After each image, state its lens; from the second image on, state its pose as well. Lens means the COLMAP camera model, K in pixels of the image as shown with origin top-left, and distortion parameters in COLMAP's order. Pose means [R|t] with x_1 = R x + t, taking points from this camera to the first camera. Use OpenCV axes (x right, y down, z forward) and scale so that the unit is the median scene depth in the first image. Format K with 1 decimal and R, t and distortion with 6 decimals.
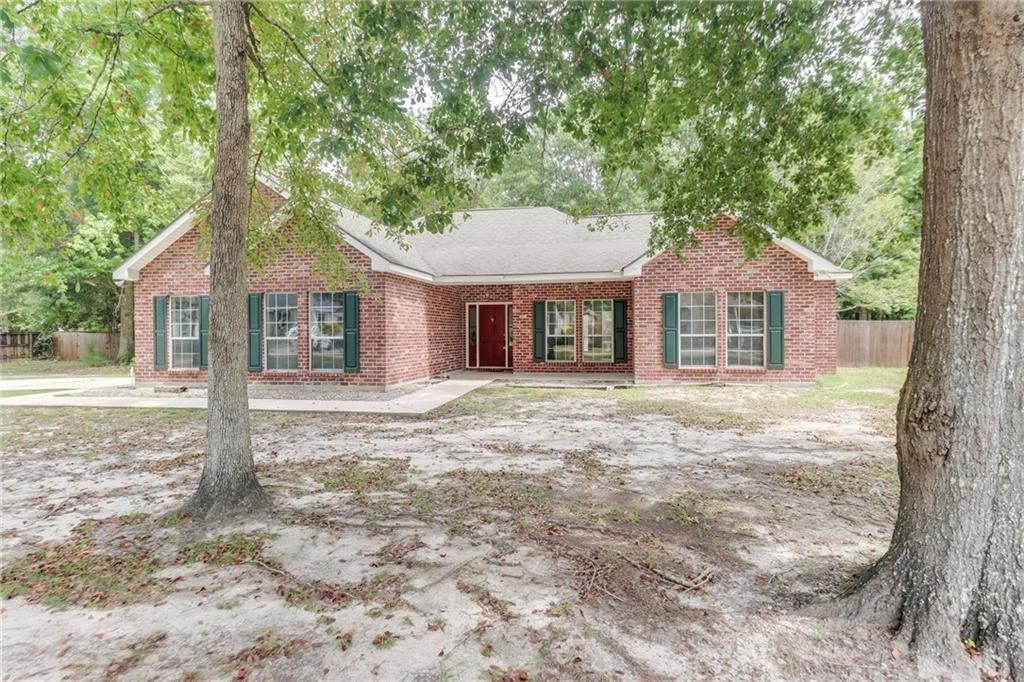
lens RADIAL K [[536.6, 0, 507.7], [0, 536.6, 342.6], [0, 0, 1]] dist [0.011294, -0.001952]
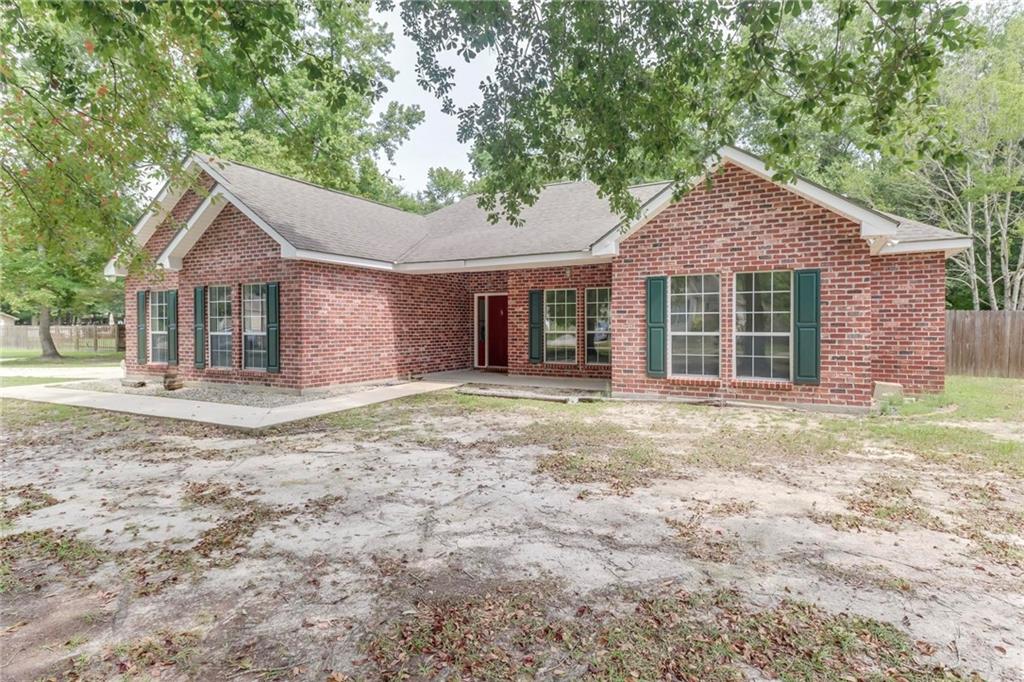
lens RADIAL K [[536.6, 0, 511.2], [0, 536.6, 336.5], [0, 0, 1]] dist [0.011294, -0.001952]
pose [[0.957306, 0.008891, -0.288938, 0.327889], [-0.007807, 0.999958, 0.004903, -0.011523], [0.288970, -0.002438, 0.957335, 0.233083]]
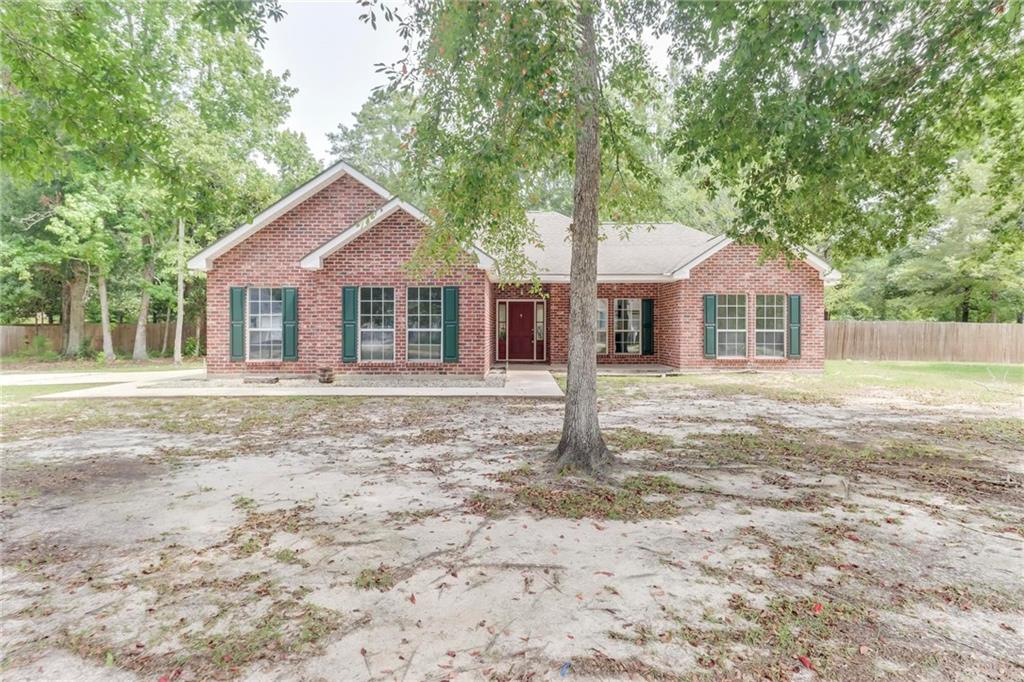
lens RADIAL K [[536.6, 0, 505.3], [0, 536.6, 338.0], [0, 0, 1]] dist [0.011294, -0.001952]
pose [[0.982583, 0.005245, 0.185749, -0.355391], [-0.004284, 0.999975, -0.005572, 0.011570], [-0.185774, 0.004679, 0.982581, -0.065953]]
